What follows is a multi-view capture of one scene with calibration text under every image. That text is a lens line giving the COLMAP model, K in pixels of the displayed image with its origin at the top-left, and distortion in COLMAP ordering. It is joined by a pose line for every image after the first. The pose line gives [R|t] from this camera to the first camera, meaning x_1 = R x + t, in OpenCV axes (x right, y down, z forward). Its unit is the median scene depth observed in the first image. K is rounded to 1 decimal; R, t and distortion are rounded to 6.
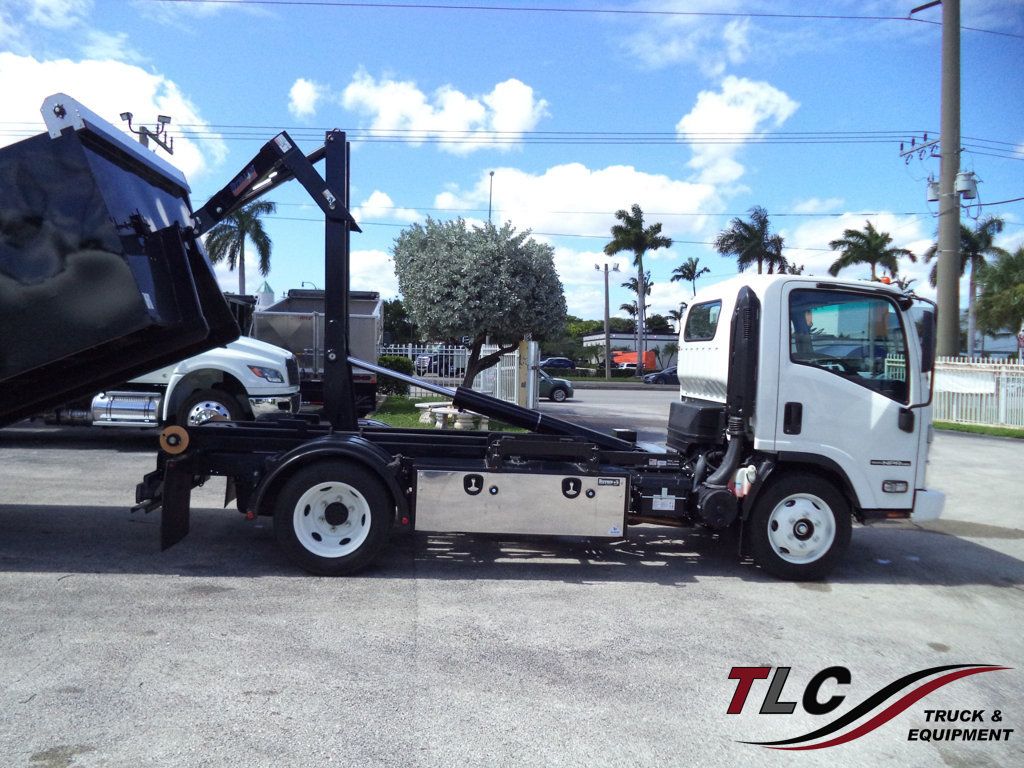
lens RADIAL K [[819.4, 0, 515.5], [0, 819.4, 384.8], [0, 0, 1]] dist [-0.013821, -0.002411]
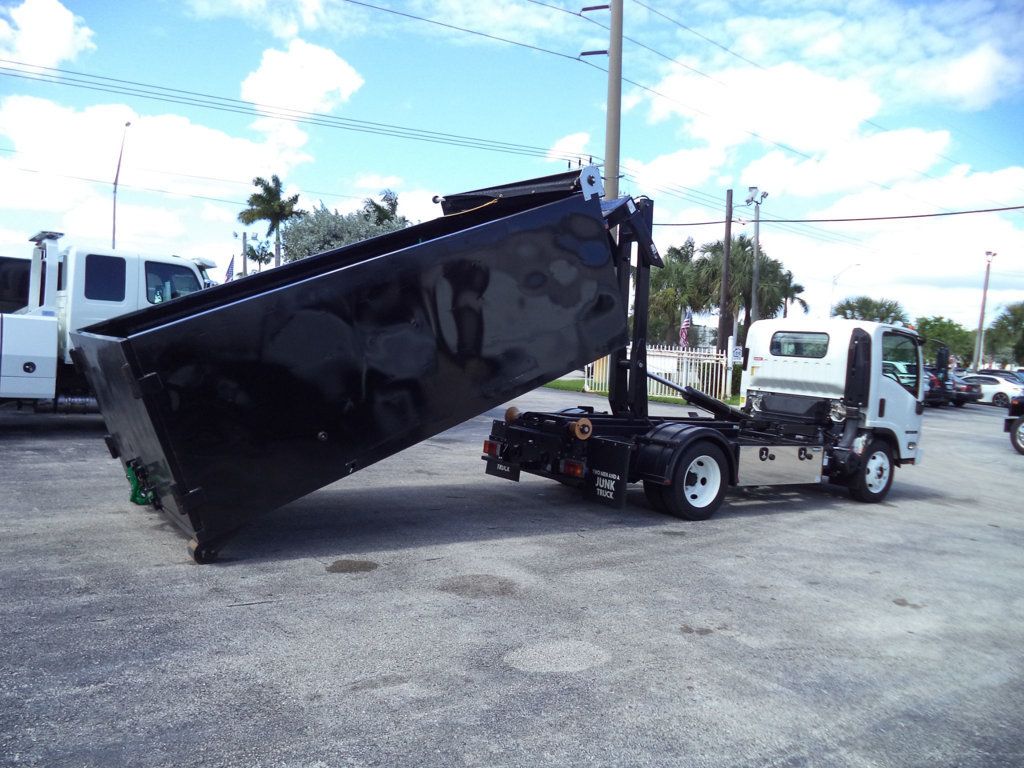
lens RADIAL K [[819.4, 0, 515.5], [0, 819.4, 384.8], [0, 0, 1]] dist [-0.013821, -0.002411]
pose [[0.875936, 0.001316, 0.482425, -1.133602], [-0.018424, 0.999358, 0.030726, -0.044766], [-0.482075, -0.035802, 0.875398, -0.117760]]
